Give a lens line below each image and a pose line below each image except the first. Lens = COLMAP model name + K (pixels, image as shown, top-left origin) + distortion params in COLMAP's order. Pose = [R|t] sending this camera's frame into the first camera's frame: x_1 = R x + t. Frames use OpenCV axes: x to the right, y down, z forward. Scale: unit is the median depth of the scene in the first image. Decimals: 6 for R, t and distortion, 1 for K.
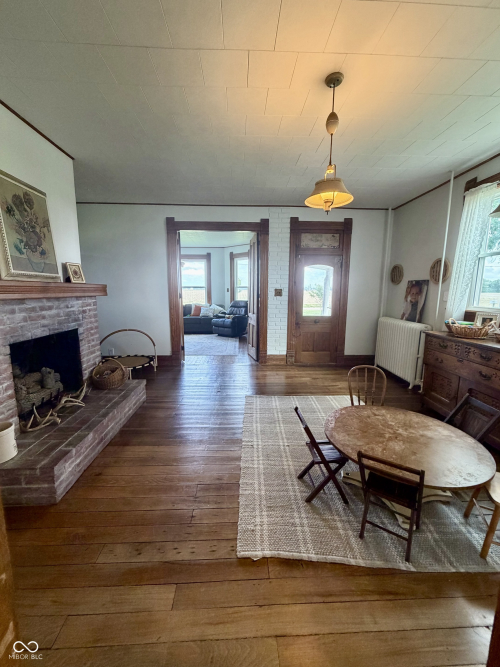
lens RADIAL K [[265.8, 0, 250.0], [0, 265.8, 333.5], [0, 0, 1]] dist [-0.001285, -0.000118]
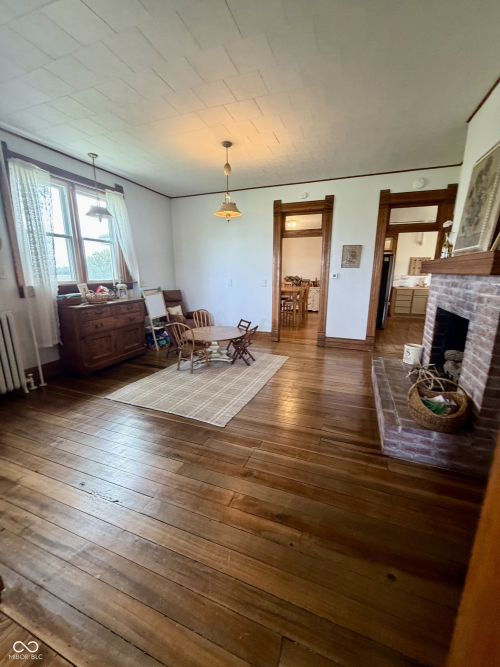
lens RADIAL K [[265.8, 0, 250.0], [0, 265.8, 333.5], [0, 0, 1]] dist [-0.001285, -0.000118]
pose [[-0.915185, -0.096088, 0.391413, -0.410578], [0.059160, 0.928617, 0.366294, -0.285724], [-0.398669, 0.358382, -0.844171, 1.886939]]
